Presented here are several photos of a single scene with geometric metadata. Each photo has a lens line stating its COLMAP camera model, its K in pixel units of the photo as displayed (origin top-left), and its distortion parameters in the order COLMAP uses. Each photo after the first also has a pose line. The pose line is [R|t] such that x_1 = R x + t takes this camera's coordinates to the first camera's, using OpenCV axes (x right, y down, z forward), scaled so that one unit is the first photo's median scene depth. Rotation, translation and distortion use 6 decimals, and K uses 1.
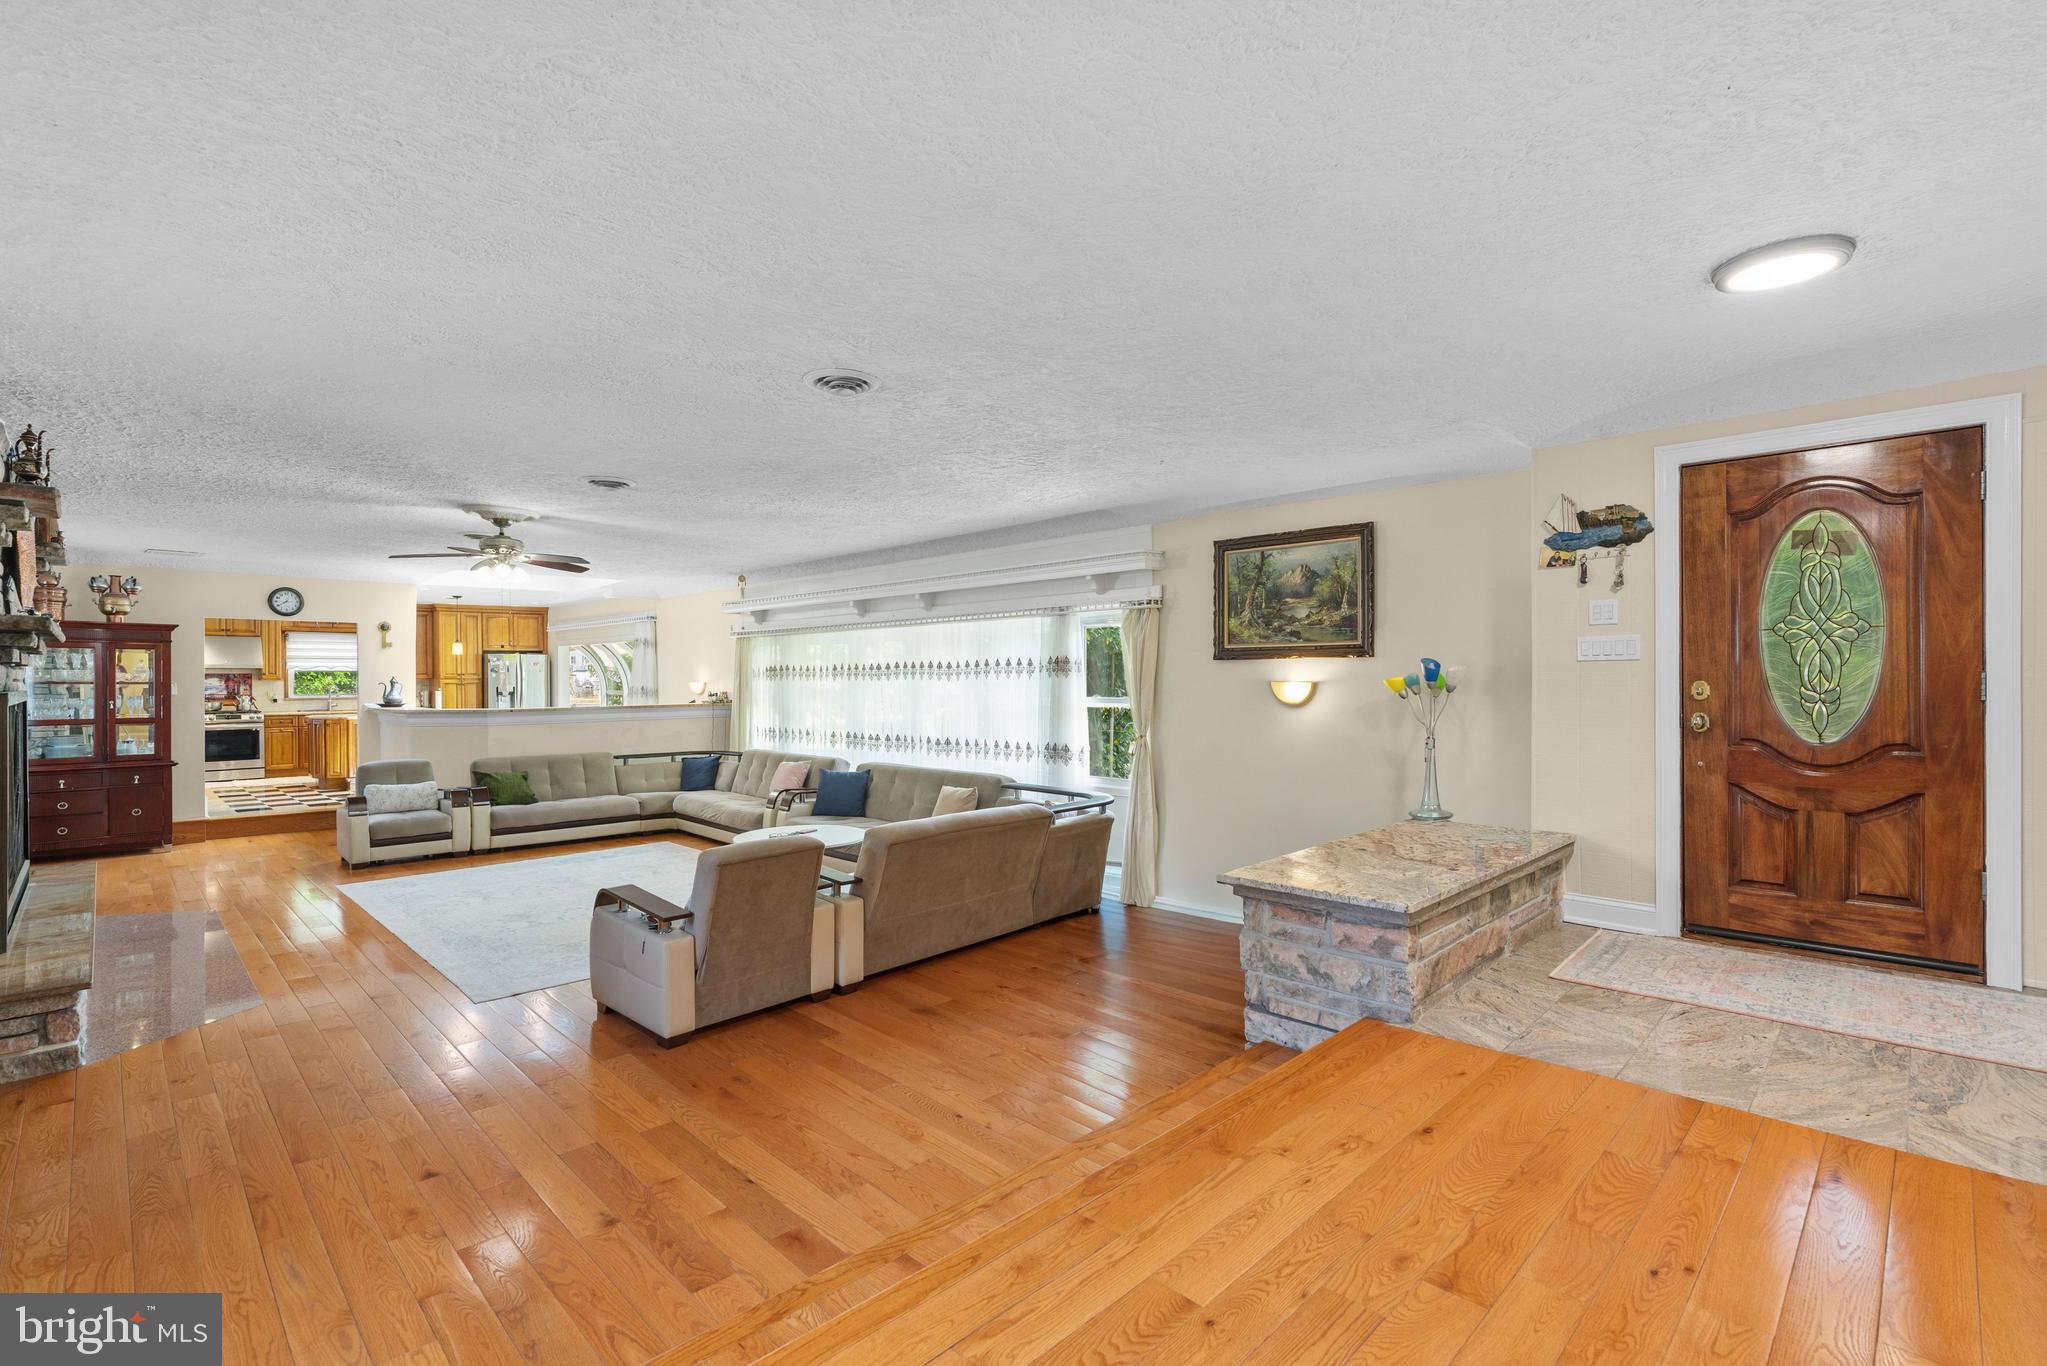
lens RADIAL K [[930.6, 0, 1014.8], [0, 930.6, 678.2], [0, 0, 1]] dist [0.002610, 0.000420]
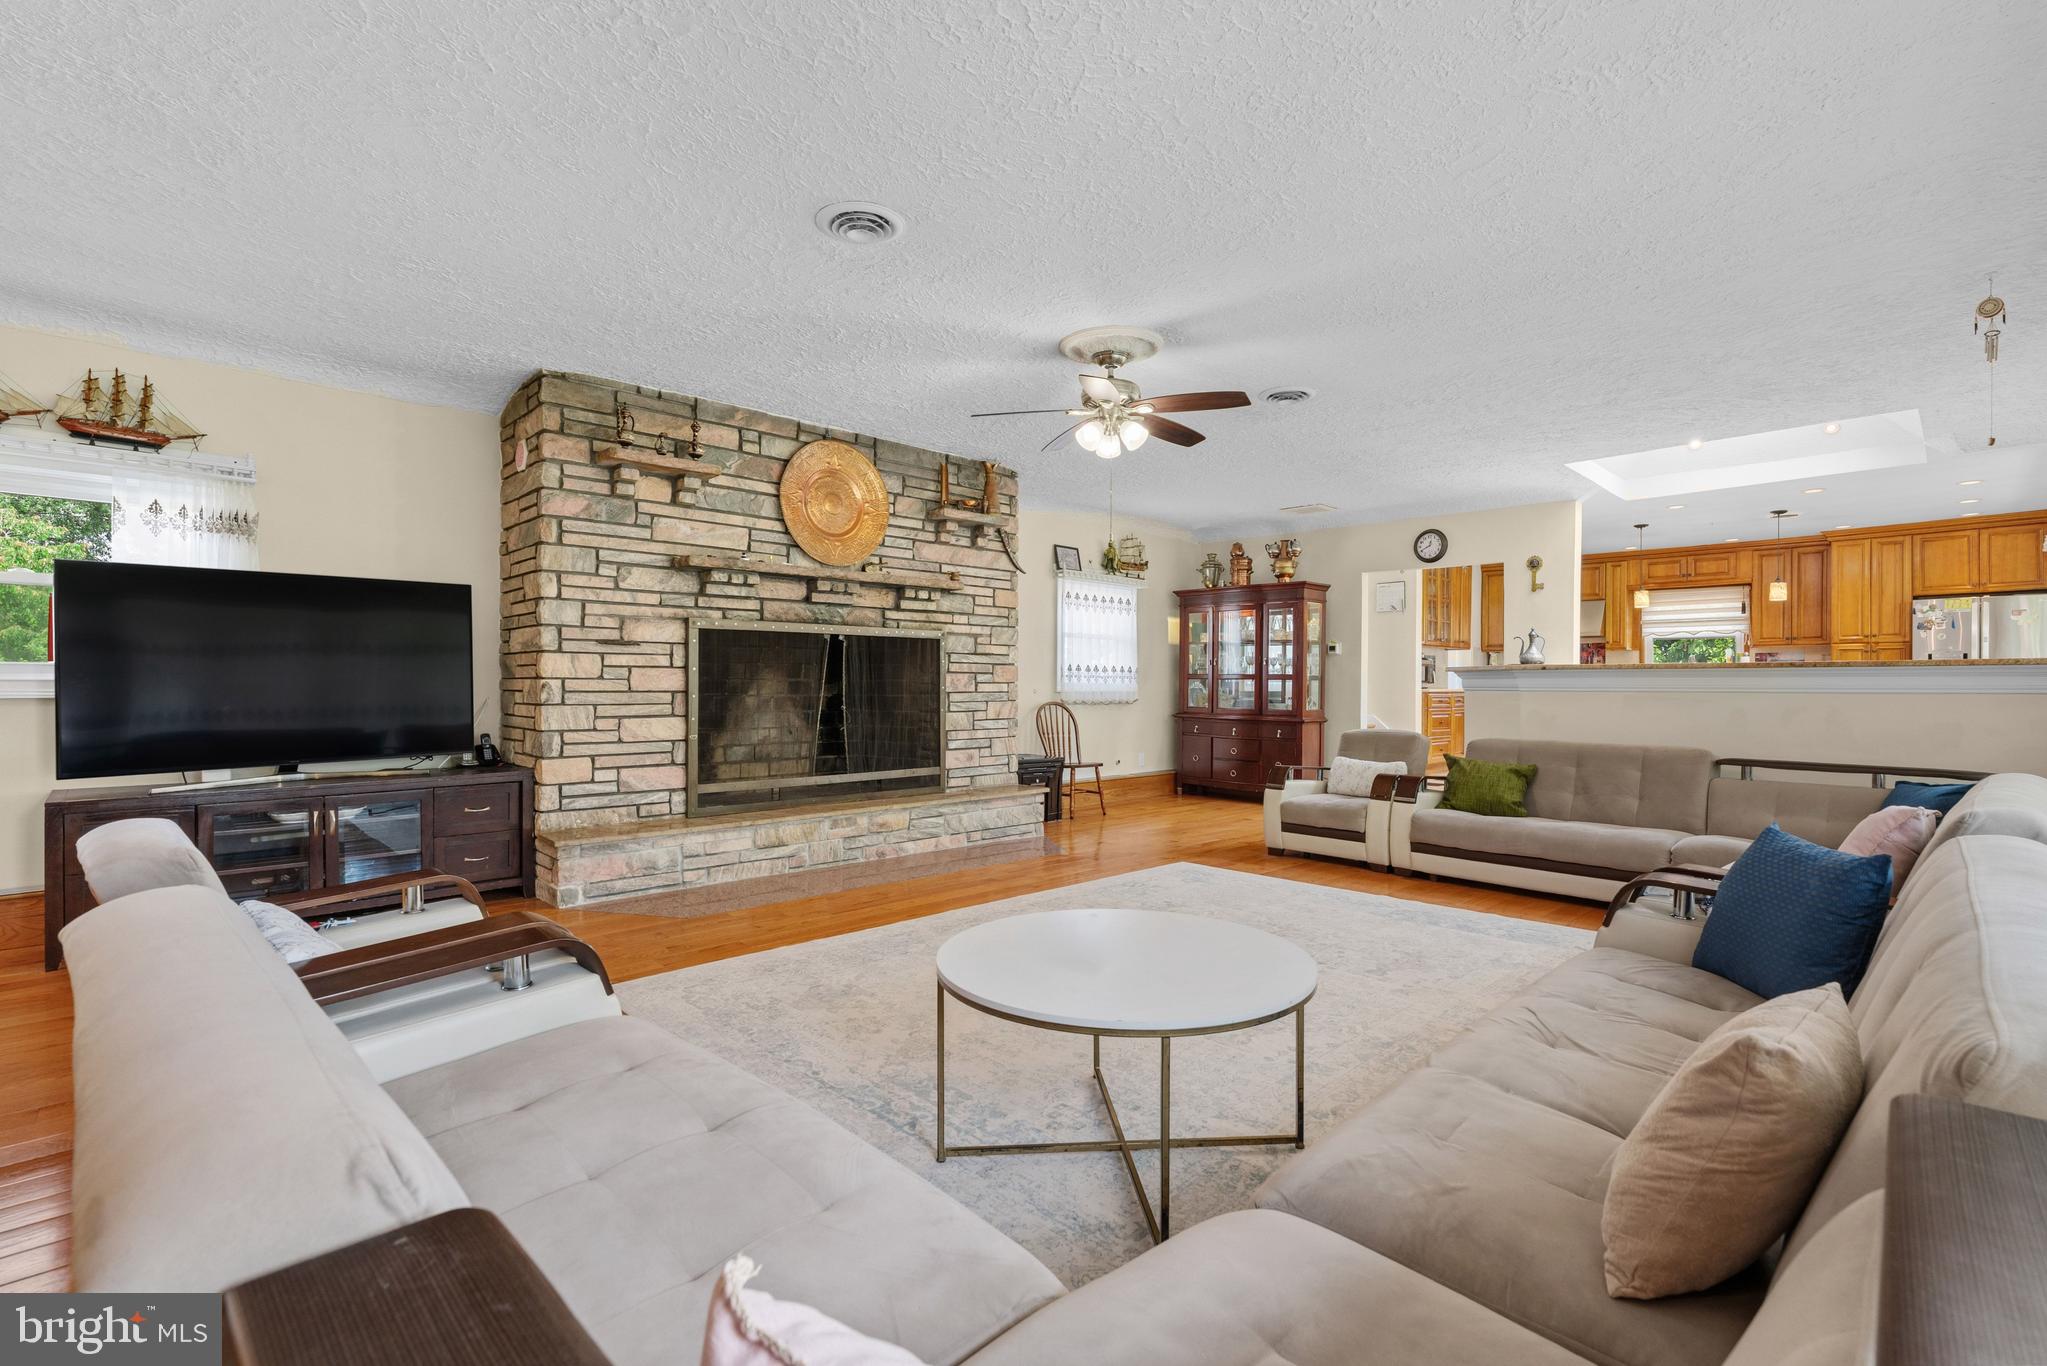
lens RADIAL K [[930.6, 0, 1014.7], [0, 930.6, 680.2], [0, 0, 1]] dist [0.002610, 0.000420]
pose [[-0.004808, 0.003956, -0.999981, 0.091329], [-0.006173, 0.999973, 0.003985, 0.046396], [0.999969, 0.006192, -0.004784, 0.696990]]
